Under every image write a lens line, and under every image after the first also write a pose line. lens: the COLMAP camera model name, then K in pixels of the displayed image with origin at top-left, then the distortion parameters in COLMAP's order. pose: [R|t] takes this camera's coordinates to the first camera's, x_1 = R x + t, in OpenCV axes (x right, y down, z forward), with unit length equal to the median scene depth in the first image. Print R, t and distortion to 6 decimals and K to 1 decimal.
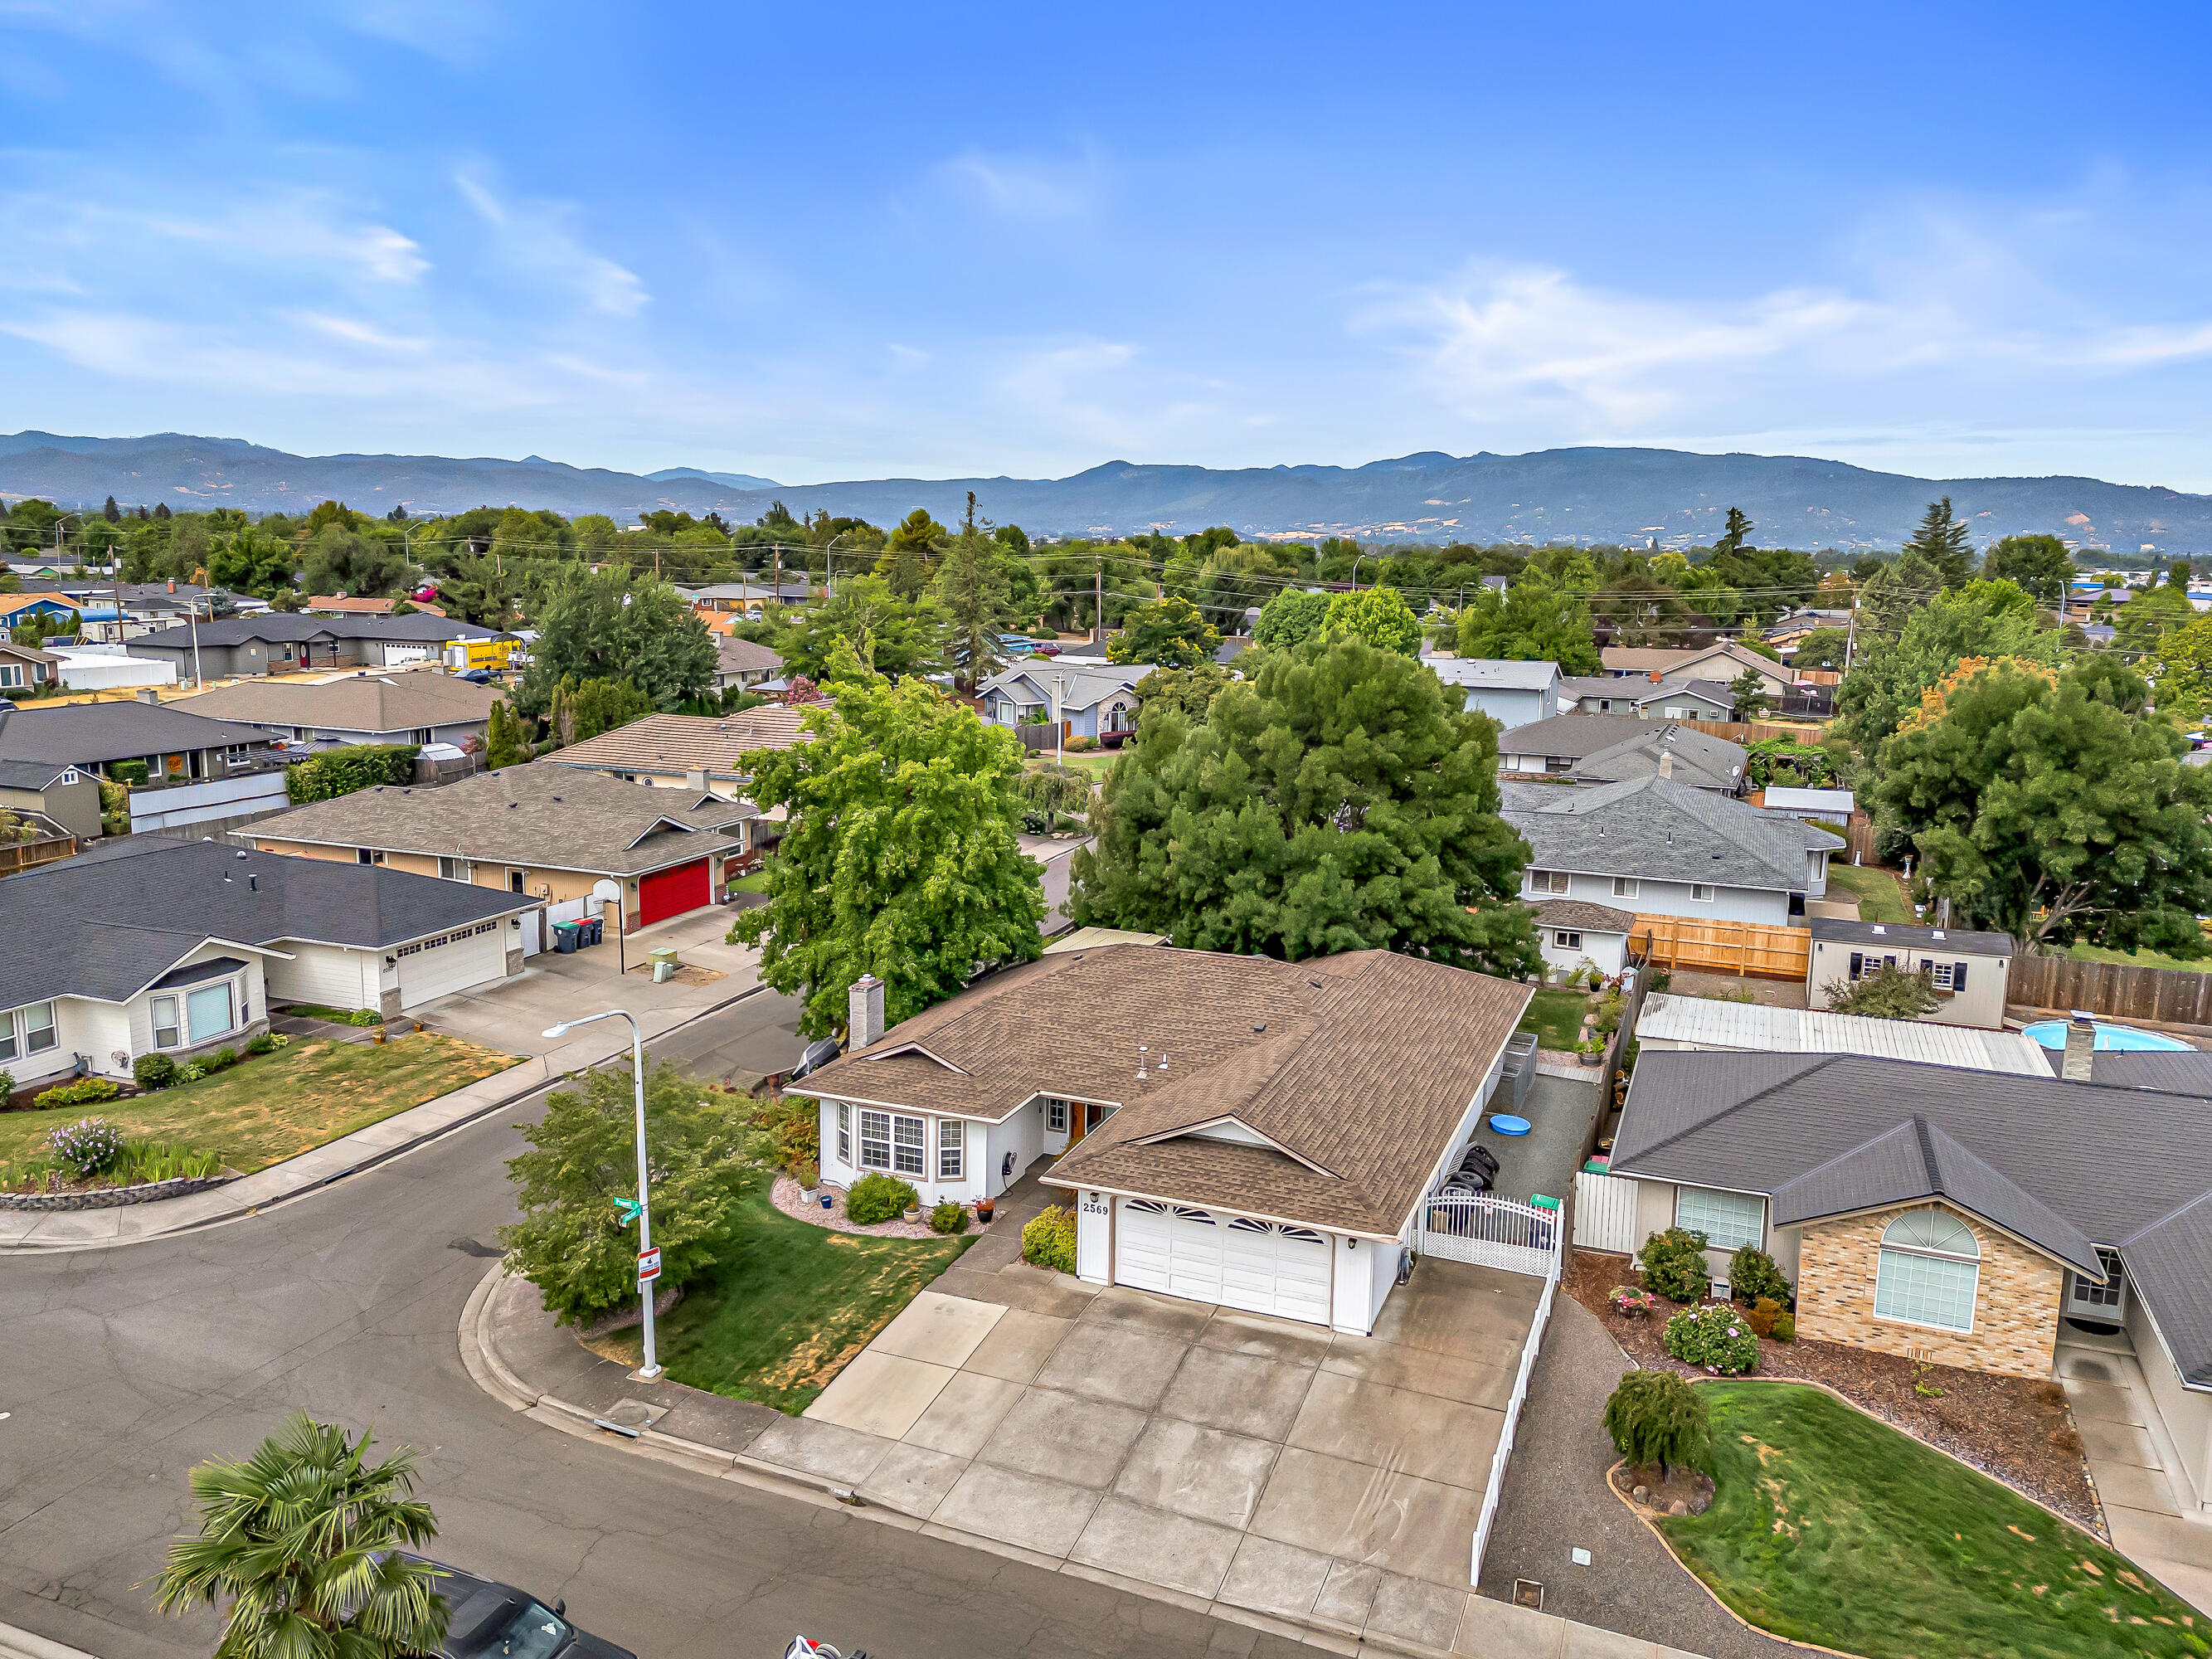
lens RADIAL K [[1648.0, 0, 1107.6], [0, 1648.0, 811.3], [0, 0, 1]] dist [0.078103, -0.080358]
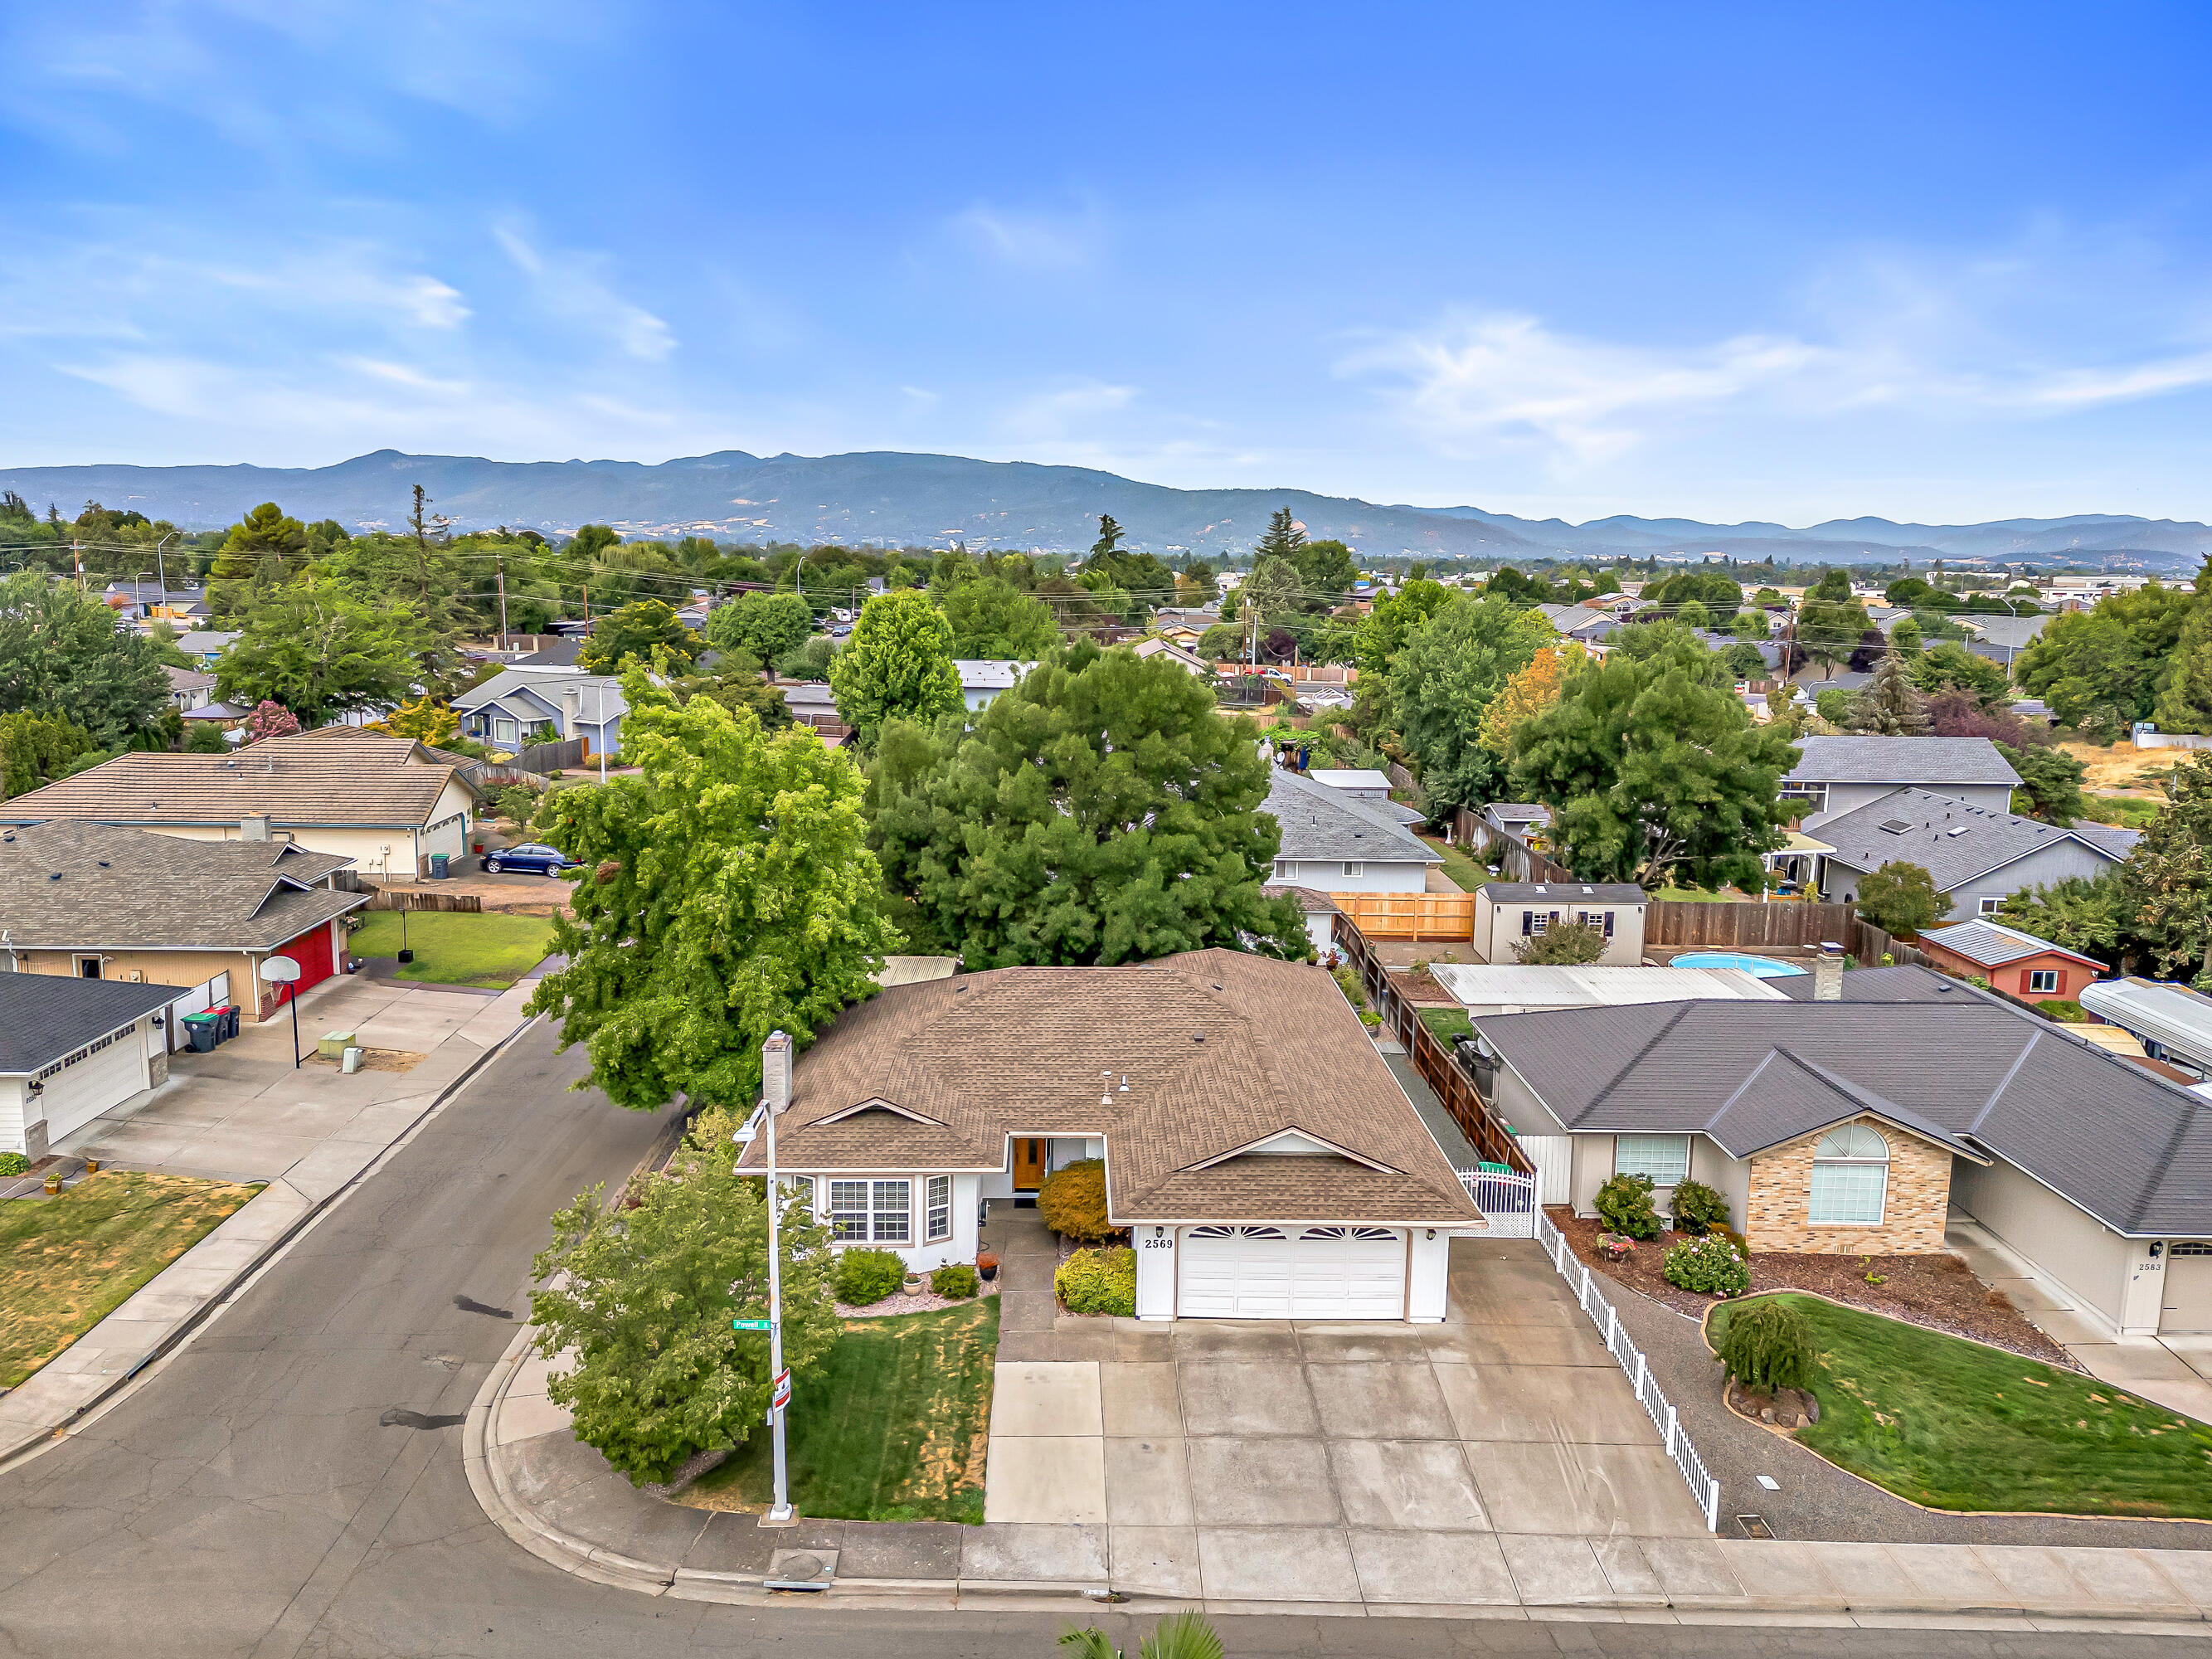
lens RADIAL K [[1648.0, 0, 1107.6], [0, 1648.0, 811.3], [0, 0, 1]] dist [0.078103, -0.080358]
pose [[0.918843, -0.063685, 0.389451, -0.345668], [0.063555, 0.997891, 0.013233, -0.022299], [-0.389472, 0.012592, 0.920952, 0.105979]]
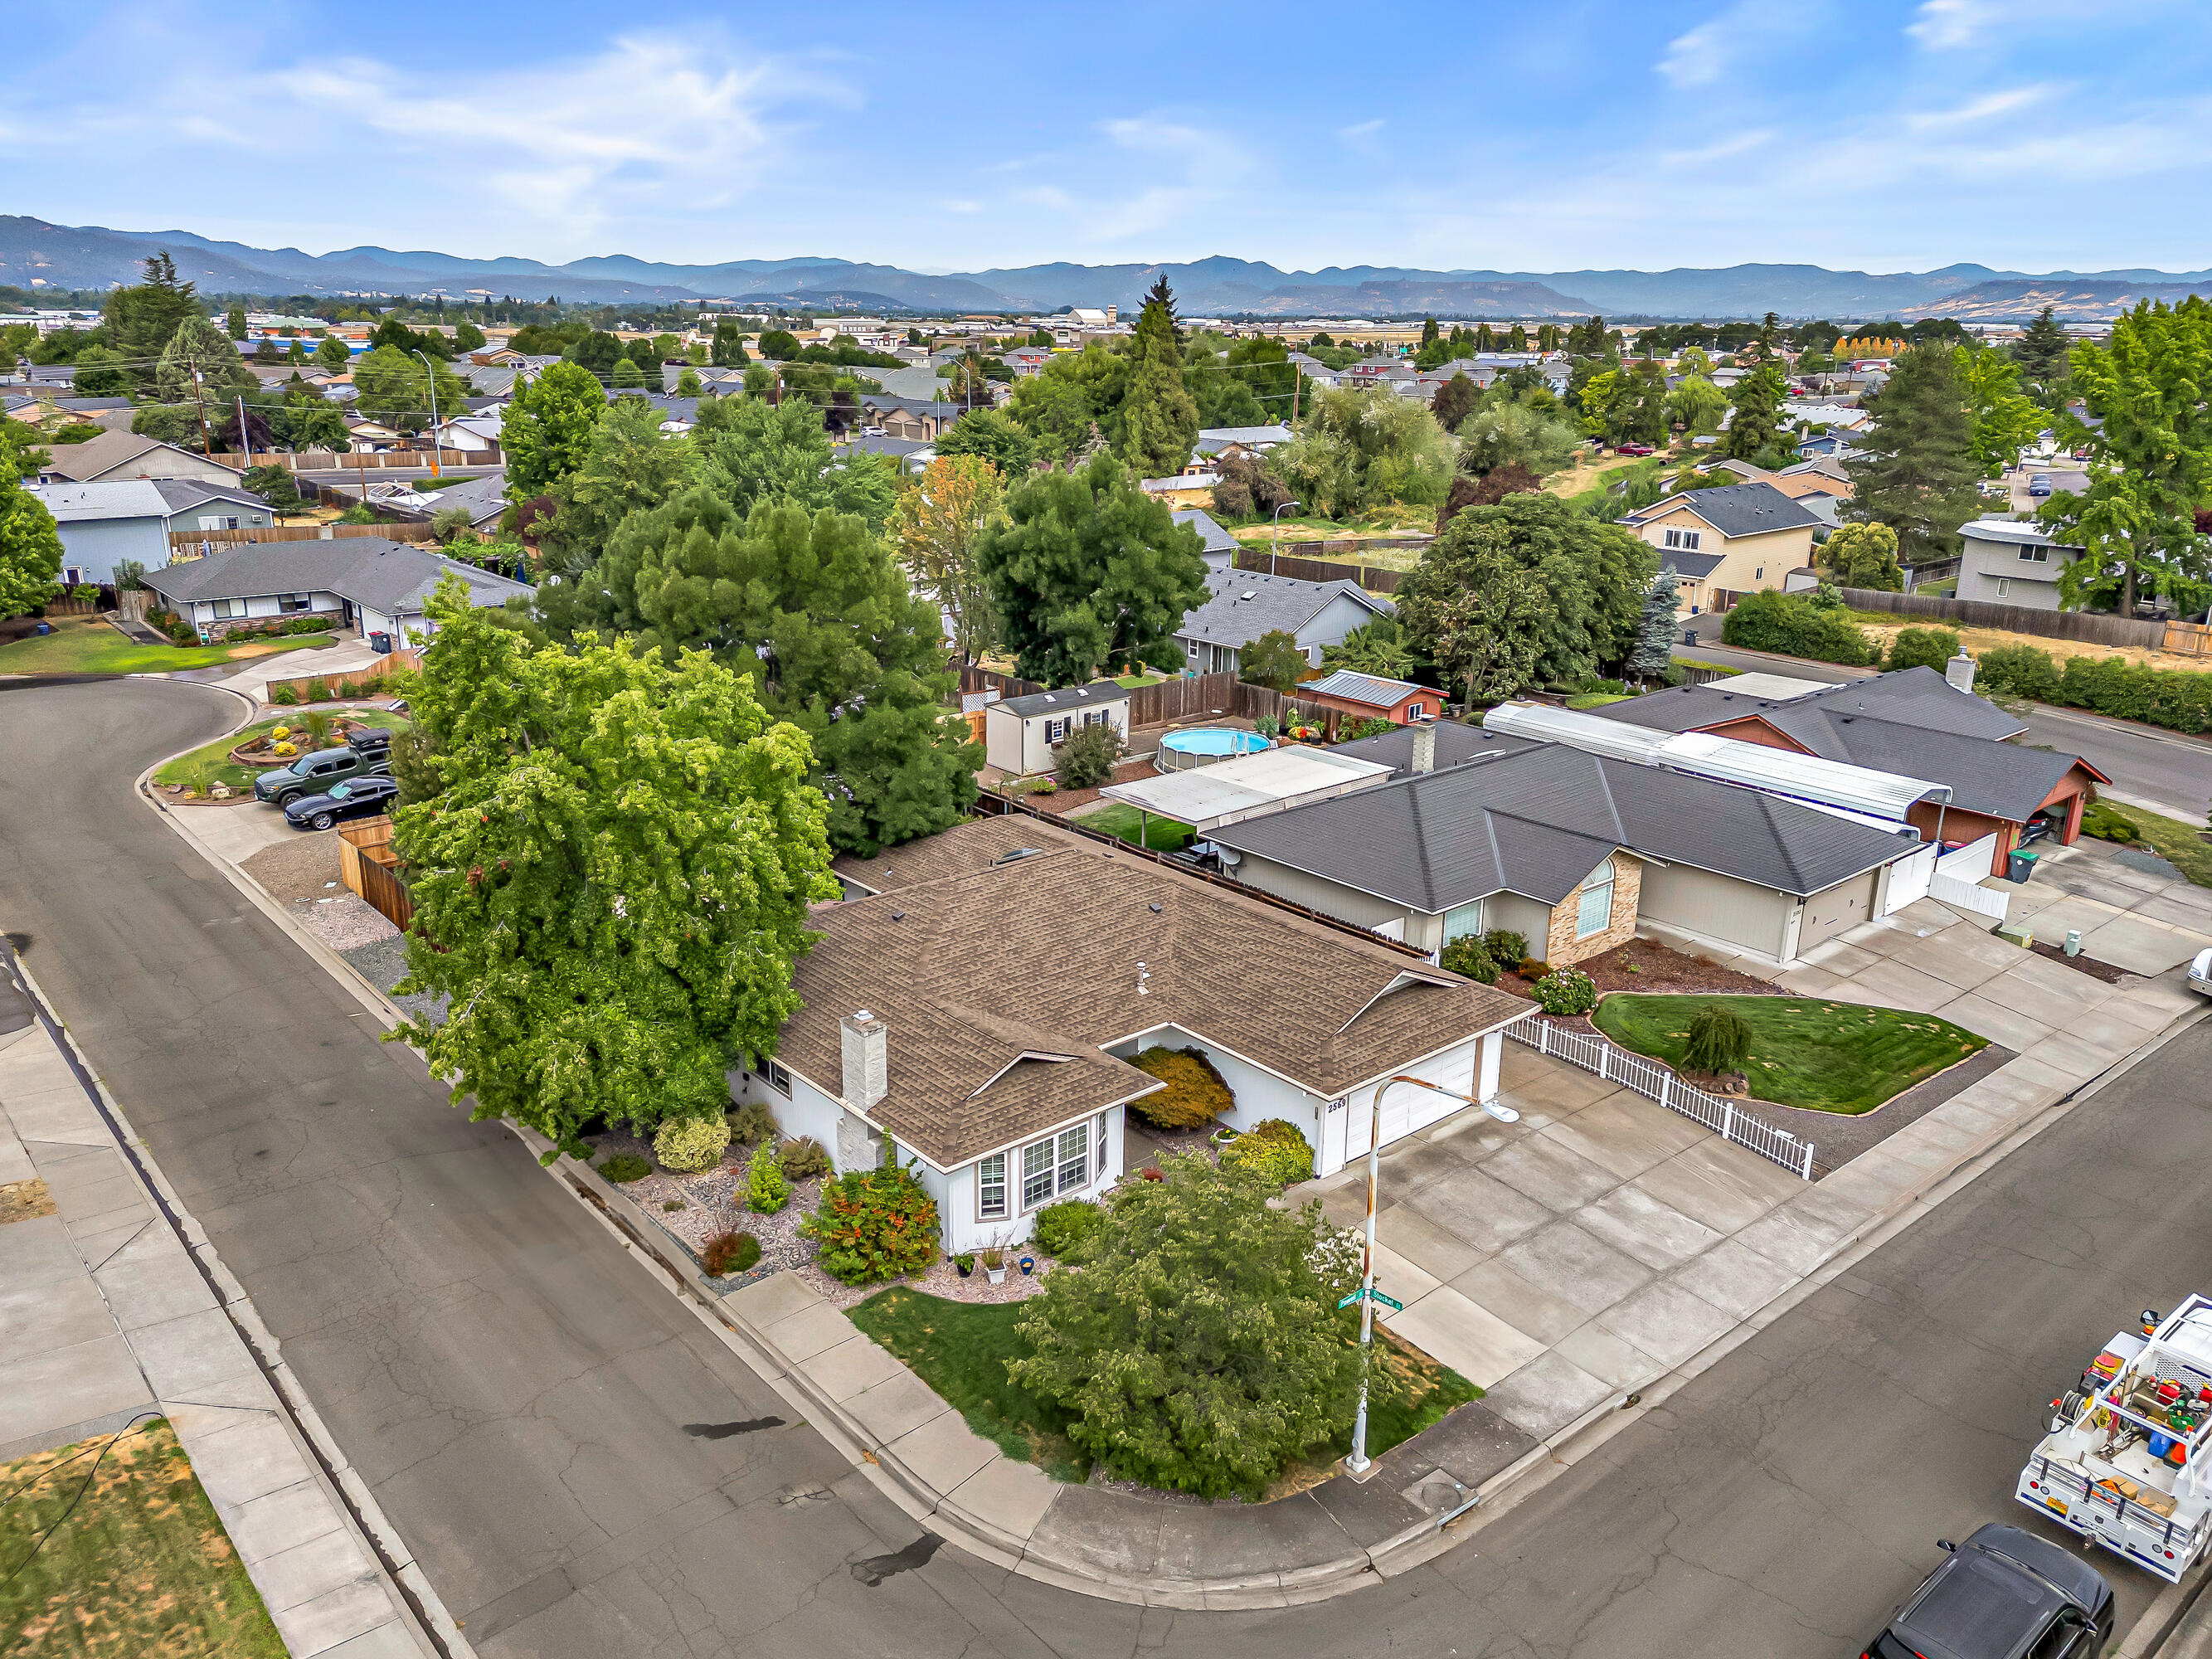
lens RADIAL K [[1648.0, 0, 1107.6], [0, 1648.0, 811.3], [0, 0, 1]] dist [0.078103, -0.080358]
pose [[0.456488, -0.267996, 0.848408, -0.782778], [0.138230, 0.963341, 0.229926, -0.167034], [-0.878926, 0.012317, 0.476799, 0.556756]]
